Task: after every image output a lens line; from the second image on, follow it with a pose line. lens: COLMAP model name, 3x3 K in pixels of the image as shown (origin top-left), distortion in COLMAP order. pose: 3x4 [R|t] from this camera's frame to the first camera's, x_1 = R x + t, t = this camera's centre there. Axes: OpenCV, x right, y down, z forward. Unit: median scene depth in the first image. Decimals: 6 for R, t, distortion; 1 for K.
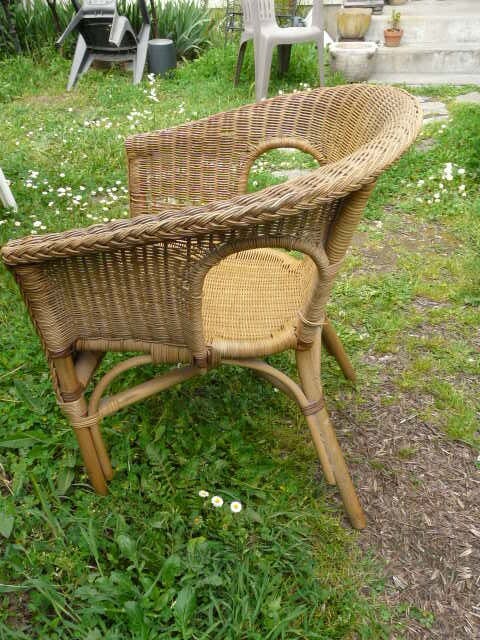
lens RADIAL K [[522.9, 0, 238.6], [0, 522.9, 318.8], [0, 0, 1]] dist [-0.085056, 0.085166]
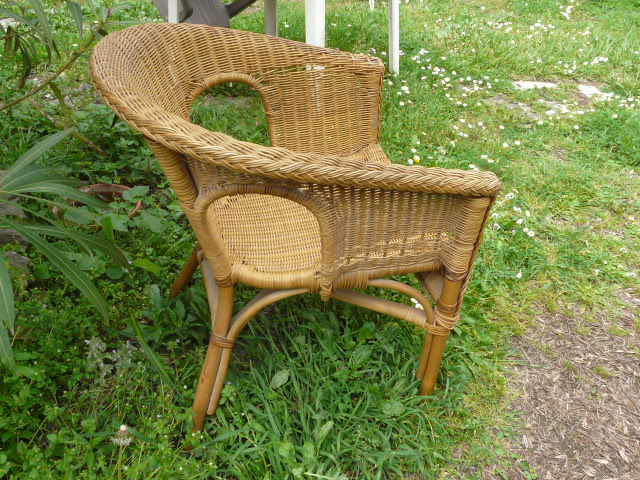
lens RADIAL K [[522.9, 0, 317.4], [0, 522.9, 243.7], [0, 0, 1]] dist [-0.085056, 0.085166]
pose [[0.796661, 0.406360, -0.447440, 0.123321], [-0.390837, 0.911019, 0.131497, 0.060852], [0.461061, 0.070118, 0.884594, -0.127867]]
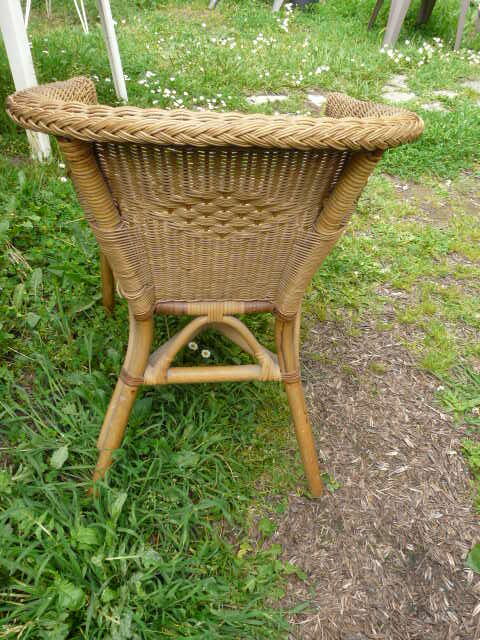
lens RADIAL K [[522.9, 0, 243.2], [0, 522.9, 322.1], [0, 0, 1]] dist [-0.085056, 0.085166]
pose [[0.952350, 0.258258, -0.162270, 0.113980], [-0.242323, 0.963749, 0.111660, 0.060905], [0.185225, -0.067017, 0.980408, -0.075595]]
